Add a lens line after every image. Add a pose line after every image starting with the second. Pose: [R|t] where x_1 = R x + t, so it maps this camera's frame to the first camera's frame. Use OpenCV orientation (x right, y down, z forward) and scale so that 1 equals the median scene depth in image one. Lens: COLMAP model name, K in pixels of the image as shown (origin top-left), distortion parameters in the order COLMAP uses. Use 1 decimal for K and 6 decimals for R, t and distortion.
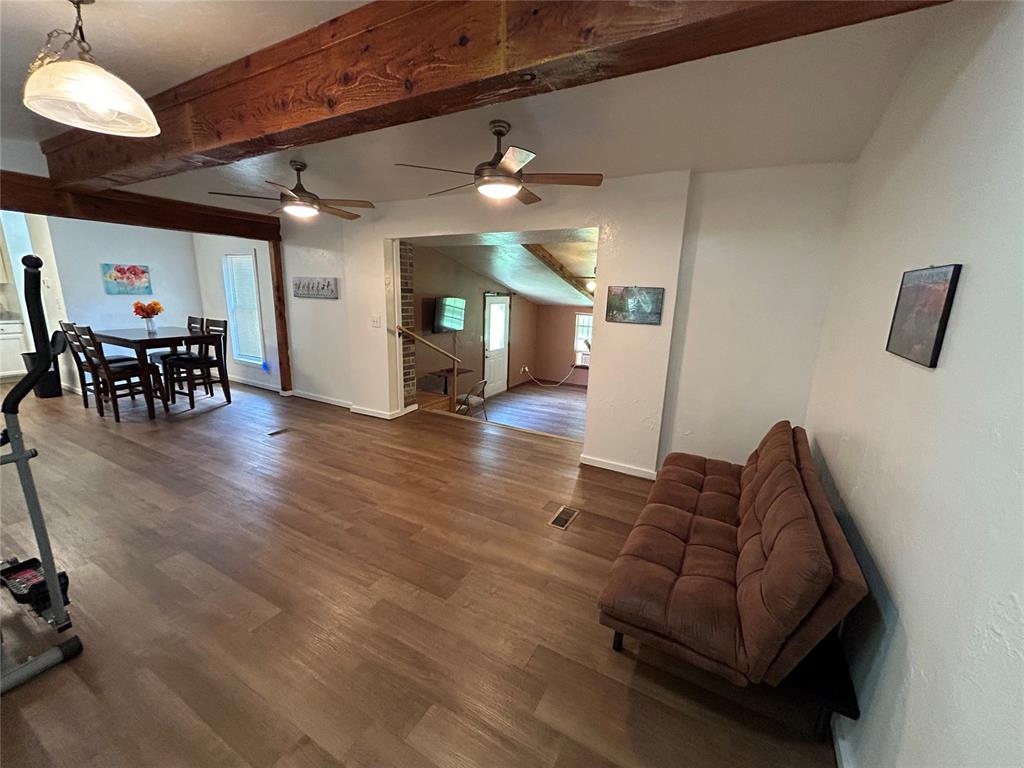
lens RADIAL K [[414.4, 0, 510.6], [0, 414.4, 386.0], [0, 0, 1]] dist [0.000880, 0.000468]
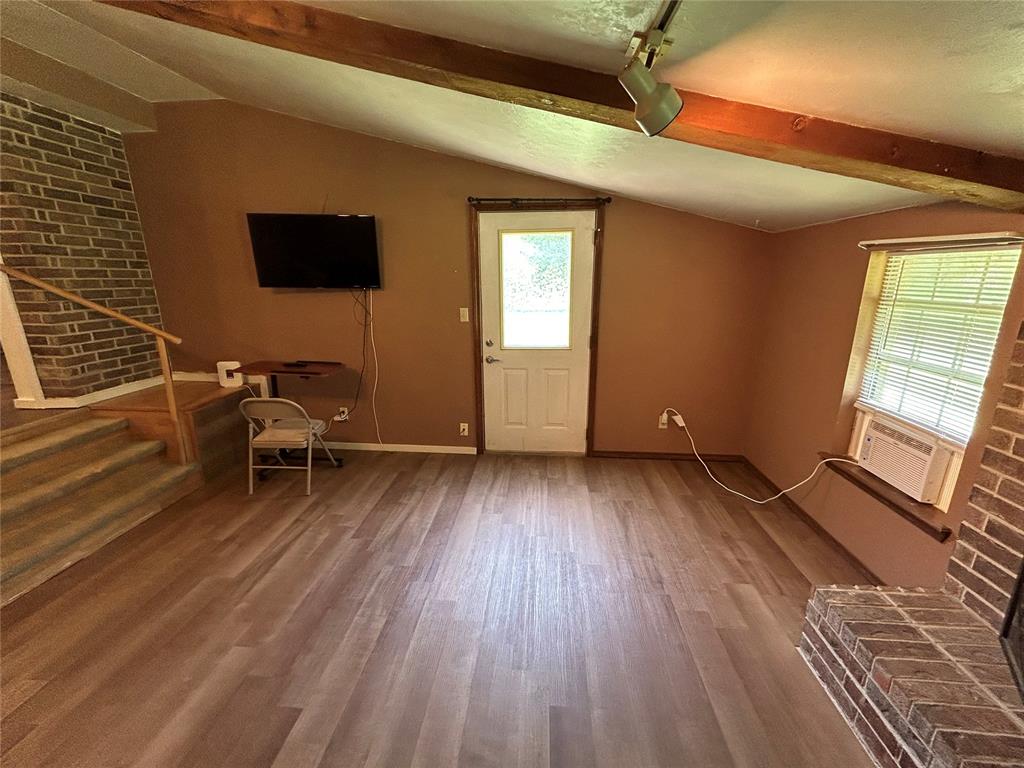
lens RADIAL K [[414.4, 0, 514.6], [0, 414.4, 382.2], [0, 0, 1]] dist [0.000880, 0.000468]
pose [[0.415849, 0.191561, -0.889030, 0.328839], [-0.188709, 0.974463, 0.121700, -0.101048], [0.889640, 0.117160, 0.441379, 0.804271]]
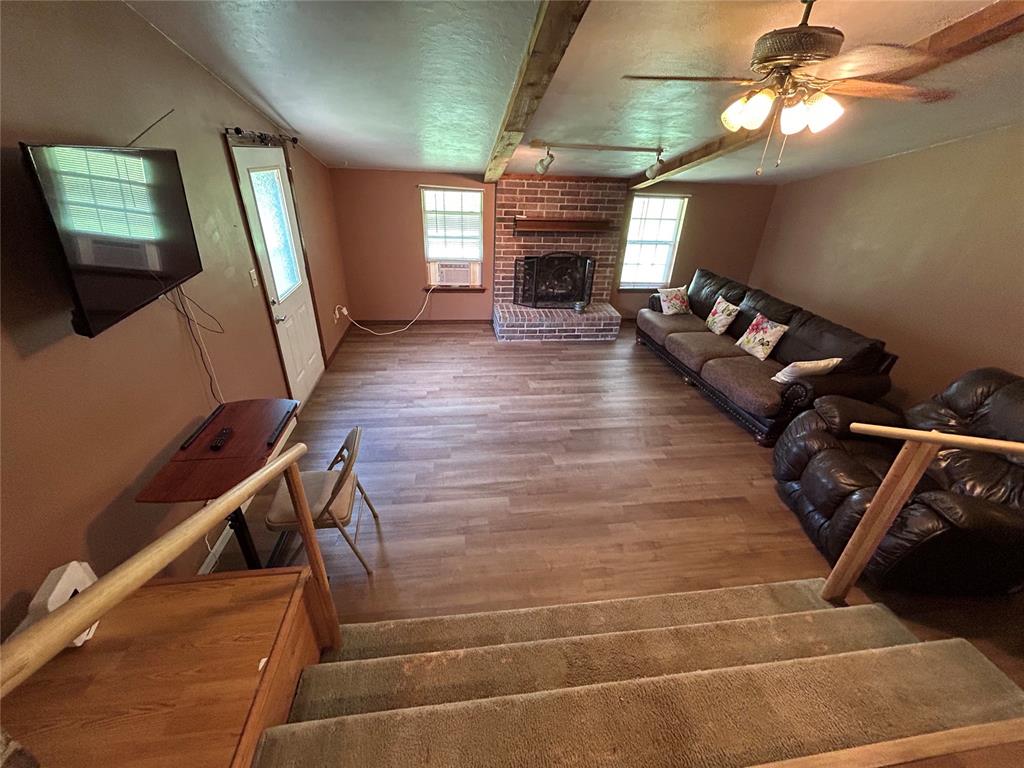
lens RADIAL K [[414.4, 0, 514.1], [0, 414.4, 376.8], [0, 0, 1]] dist [0.000880, 0.000468]
pose [[0.804862, -0.276329, 0.525203, -0.091406], [0.117826, 0.941771, 0.314935, -0.112128], [-0.581647, -0.191597, 0.790555, 0.532471]]
